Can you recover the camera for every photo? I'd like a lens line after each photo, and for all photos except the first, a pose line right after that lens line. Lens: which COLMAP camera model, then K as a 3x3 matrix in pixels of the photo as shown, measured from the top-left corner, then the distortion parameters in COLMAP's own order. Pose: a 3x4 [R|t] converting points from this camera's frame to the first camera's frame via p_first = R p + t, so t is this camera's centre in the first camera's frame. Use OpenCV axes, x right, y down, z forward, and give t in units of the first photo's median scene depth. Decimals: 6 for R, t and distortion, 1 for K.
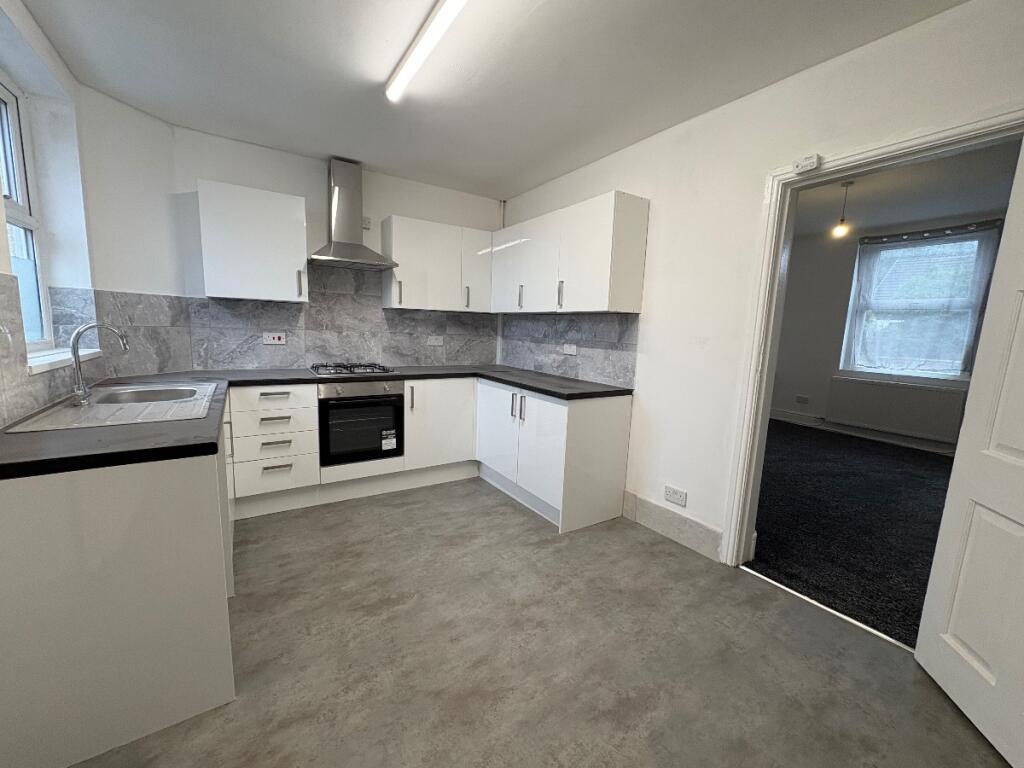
lens RADIAL K [[411.4, 0, 512.0], [0, 411.4, 384.0], [0, 0, 1]] dist [0.001046, 0.000242]
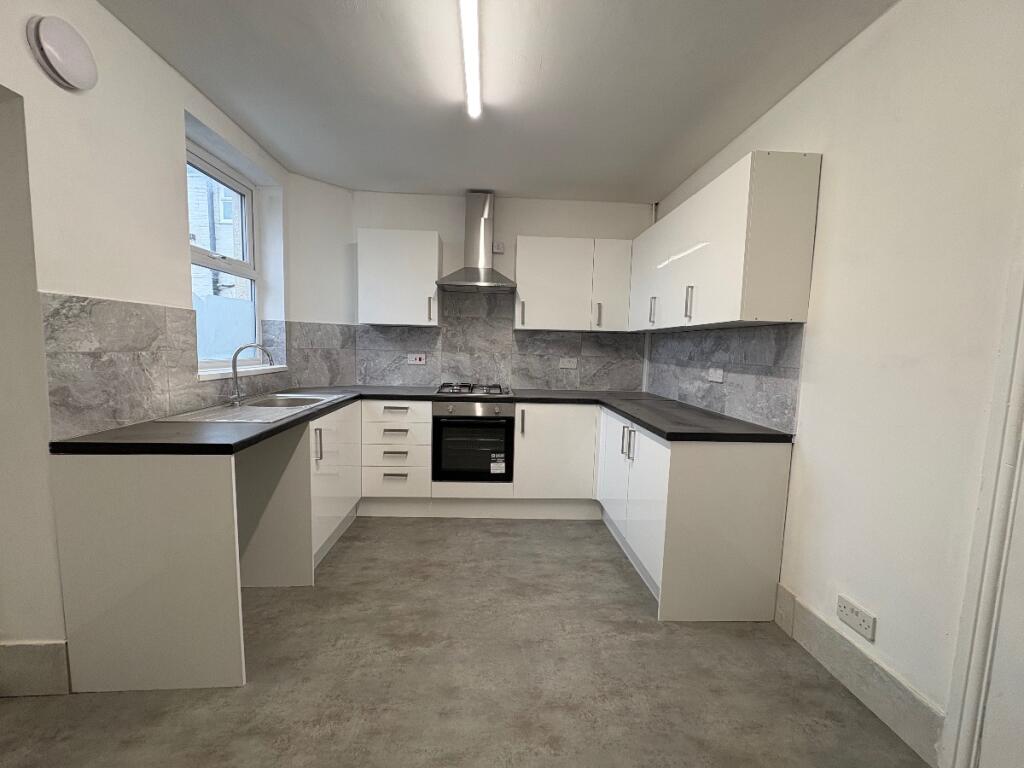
lens RADIAL K [[409.1, 0, 512.0], [0, 409.1, 384.0], [0, 0, 1]] dist [-0.000852, 0.000020]
pose [[0.865995, 0.033004, -0.498963, 0.224175], [-0.064845, 0.996806, -0.046610, -0.008982], [0.495831, 0.072720, 0.865369, 0.184071]]
